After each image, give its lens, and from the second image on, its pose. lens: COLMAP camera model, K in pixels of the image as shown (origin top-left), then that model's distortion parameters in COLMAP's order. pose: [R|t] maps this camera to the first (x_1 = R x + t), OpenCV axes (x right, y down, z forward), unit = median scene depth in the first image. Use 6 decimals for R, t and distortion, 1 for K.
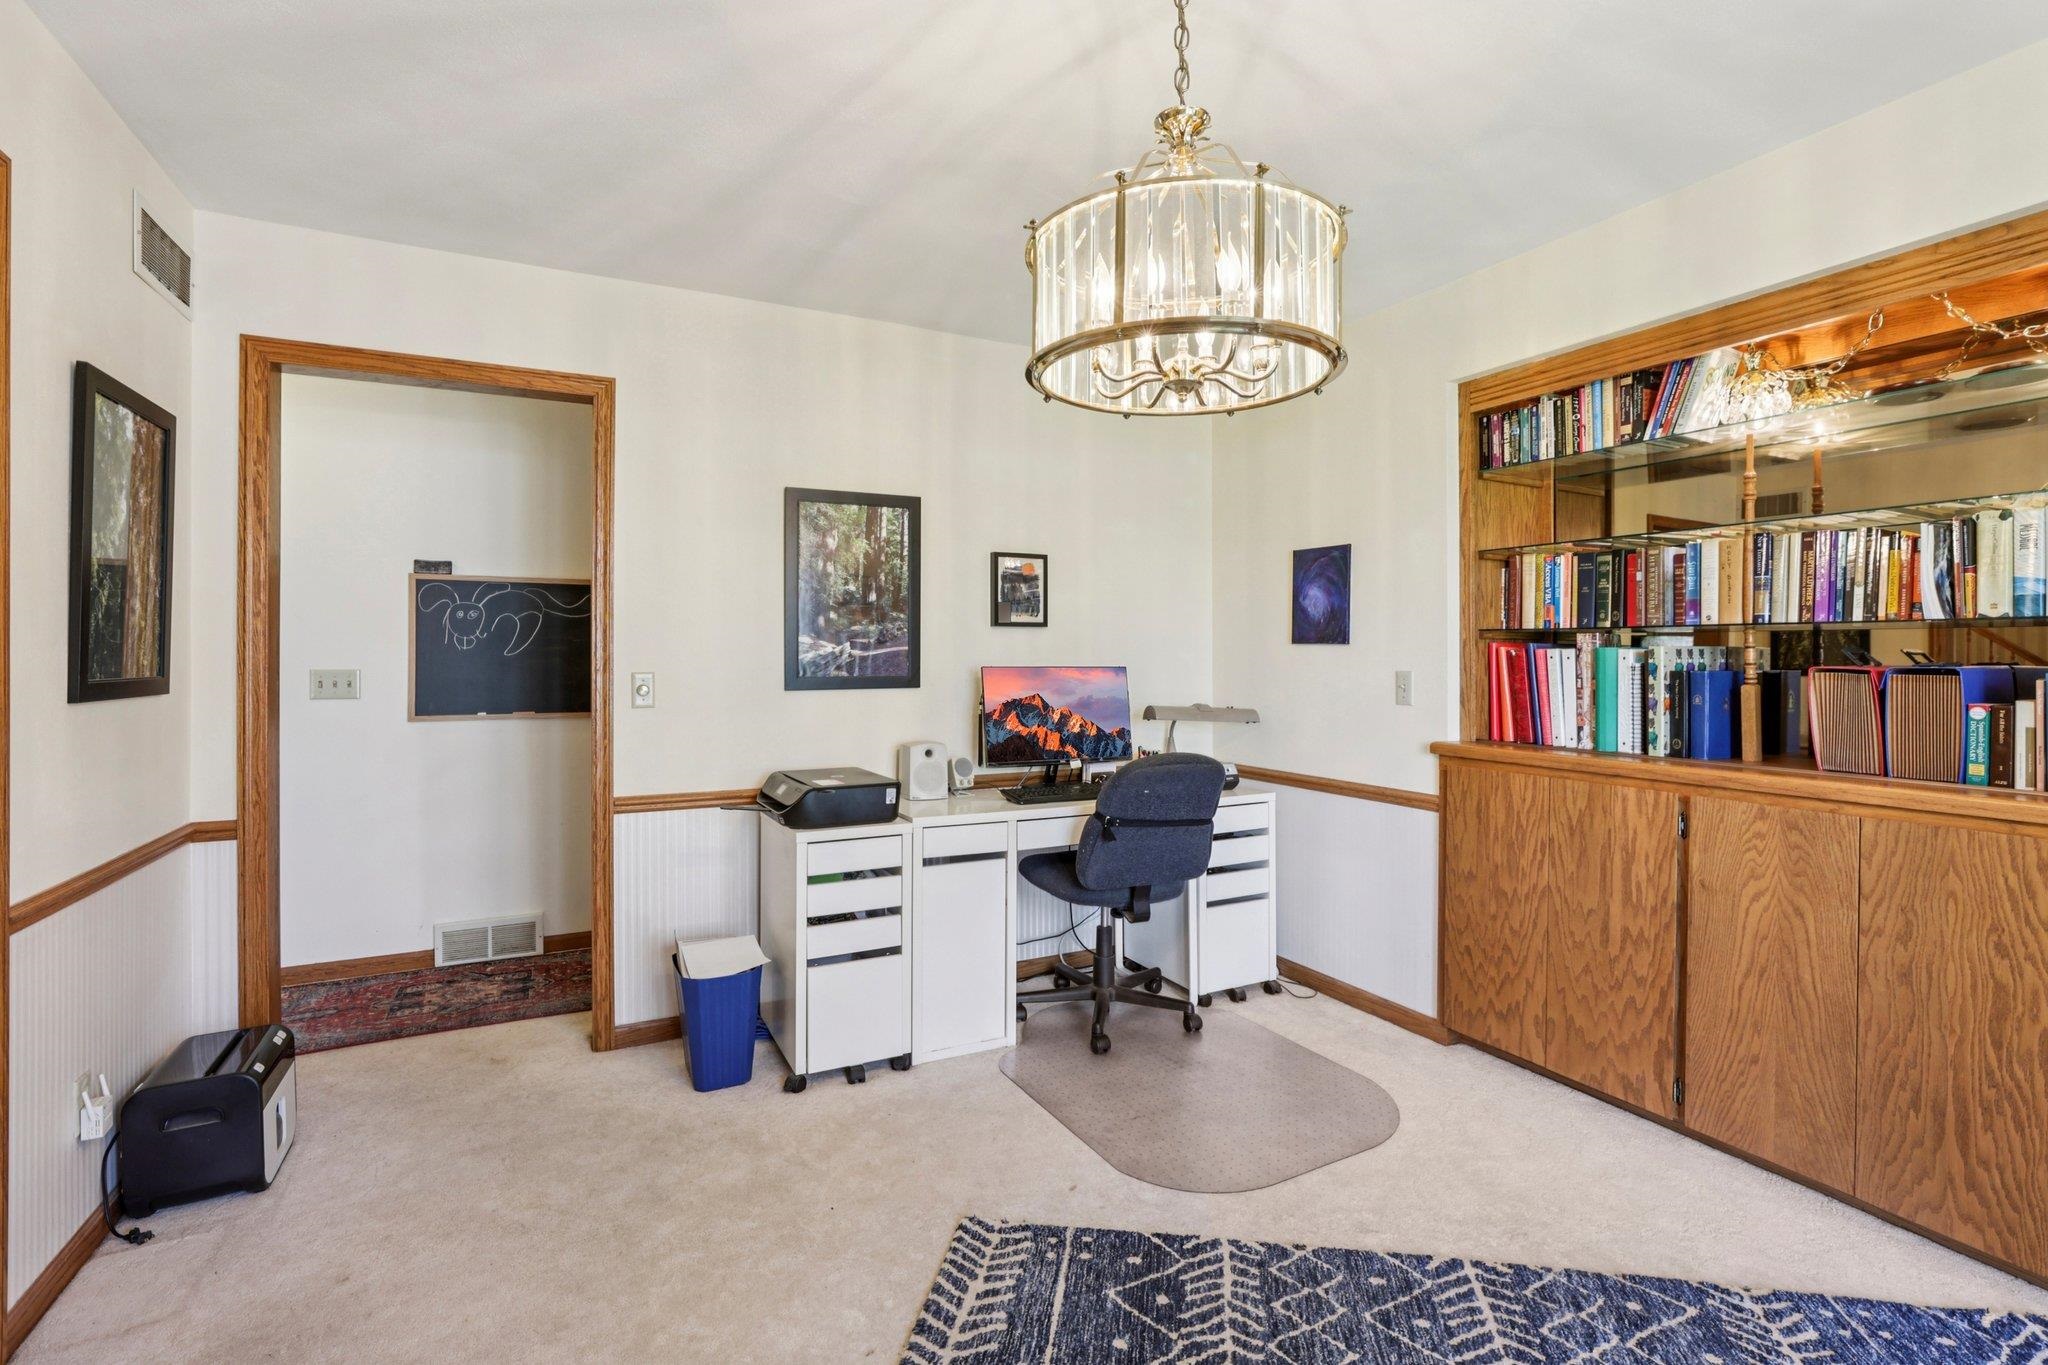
lens RADIAL K [[924.7, 0, 1024.8], [0, 924.7, 661.7], [0, 0, 1]] dist [-0.001248, -0.000176]
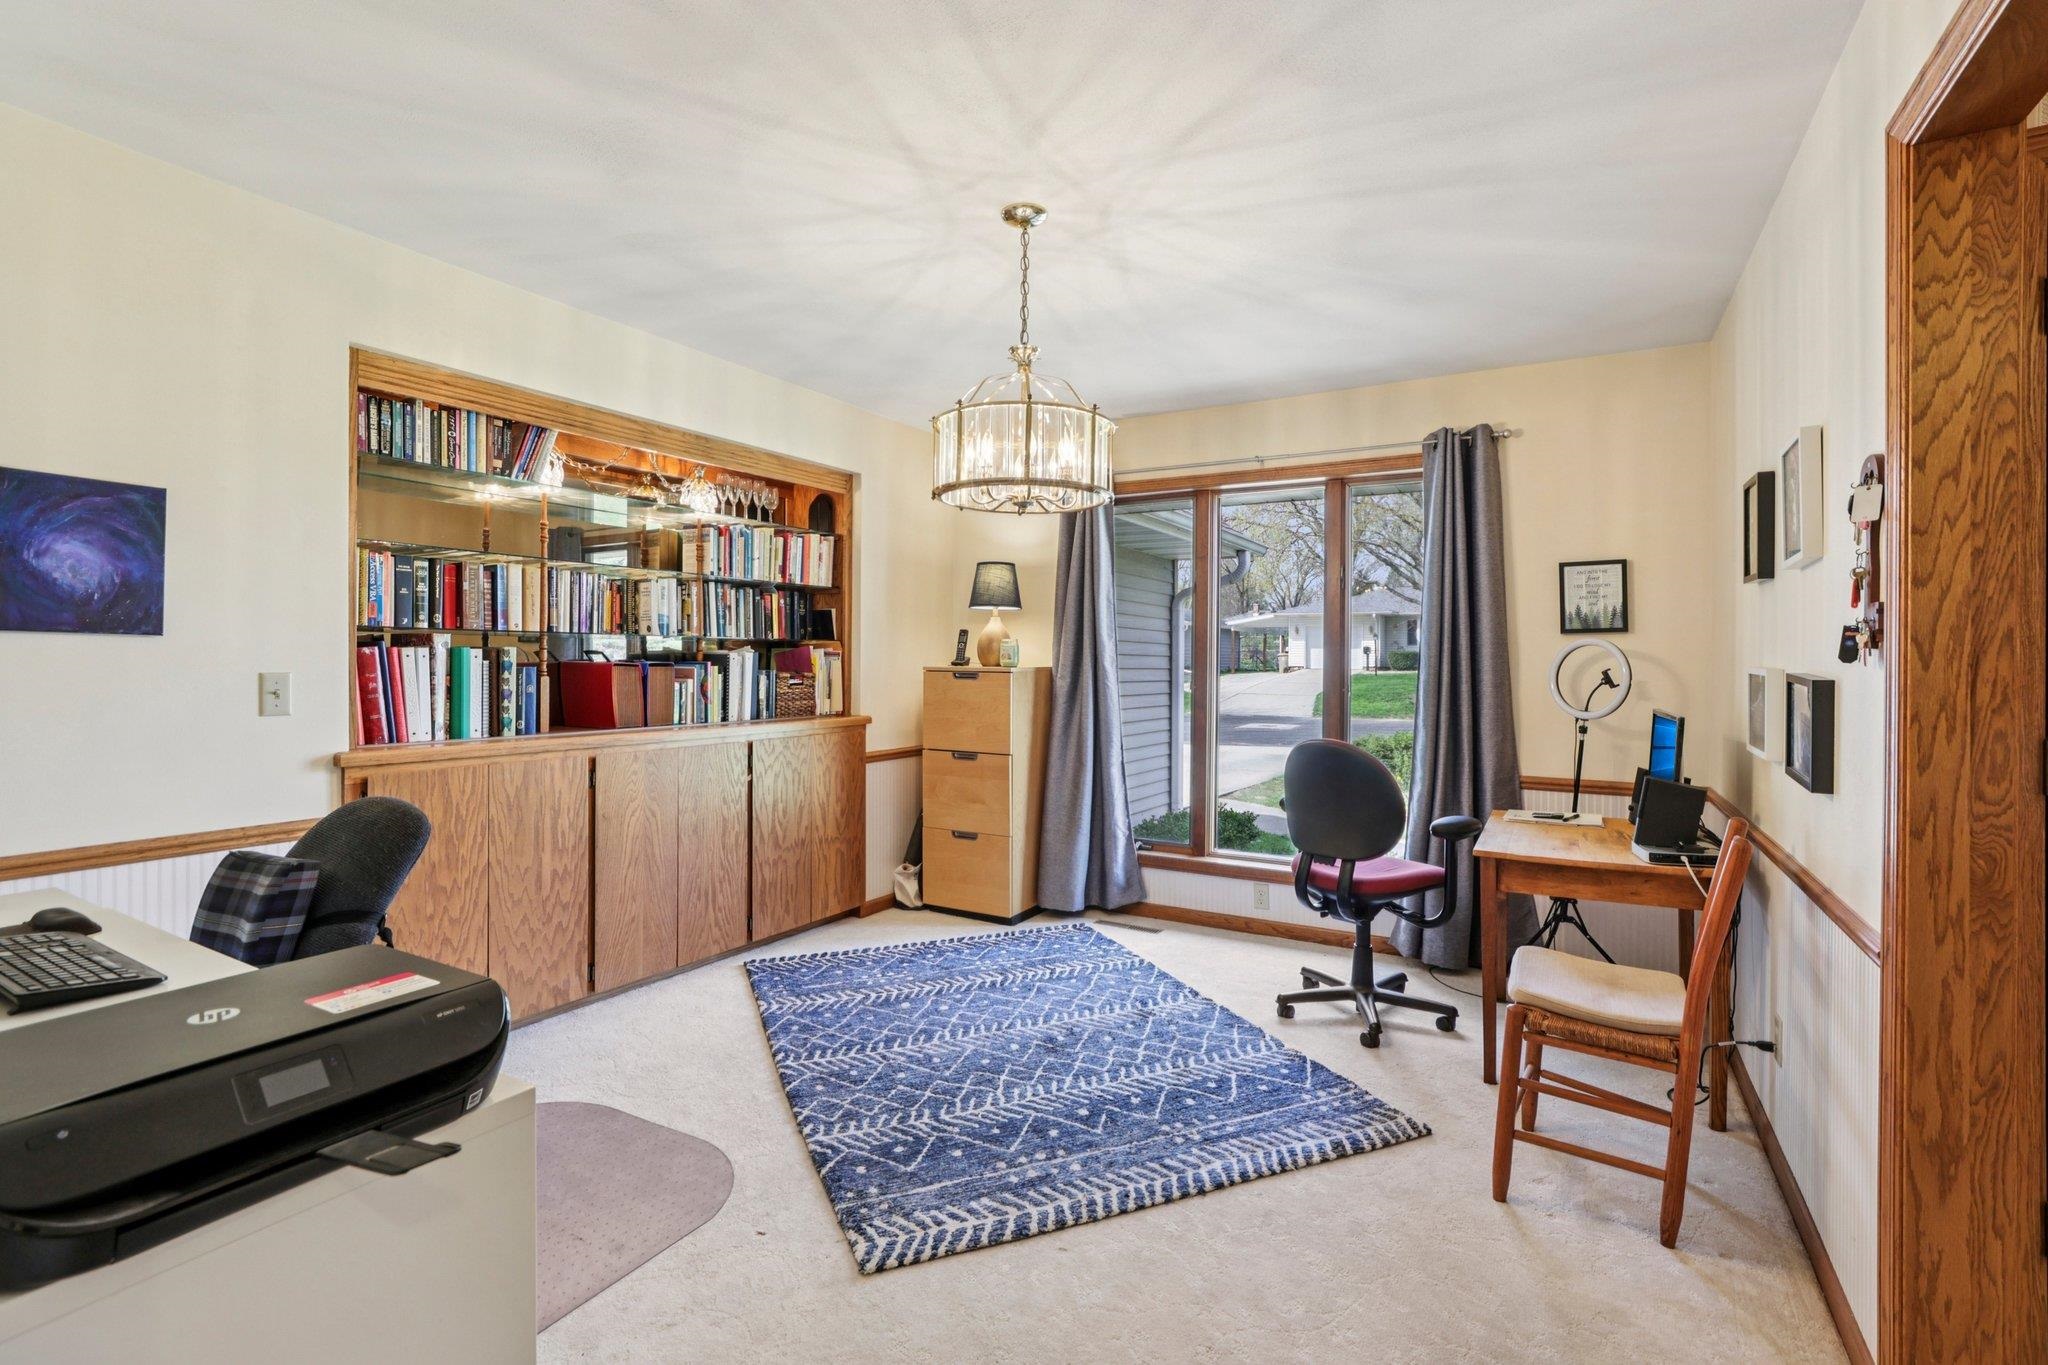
lens RADIAL K [[924.7, 0, 1032.5], [0, 924.7, 668.4], [0, 0, 1]] dist [-0.001248, -0.000176]
pose [[-0.522896, -0.011278, 0.852322, -0.757983], [-0.000919, 0.999919, 0.012667, -0.004770], [-0.852396, 0.005841, -0.522864, 1.089622]]
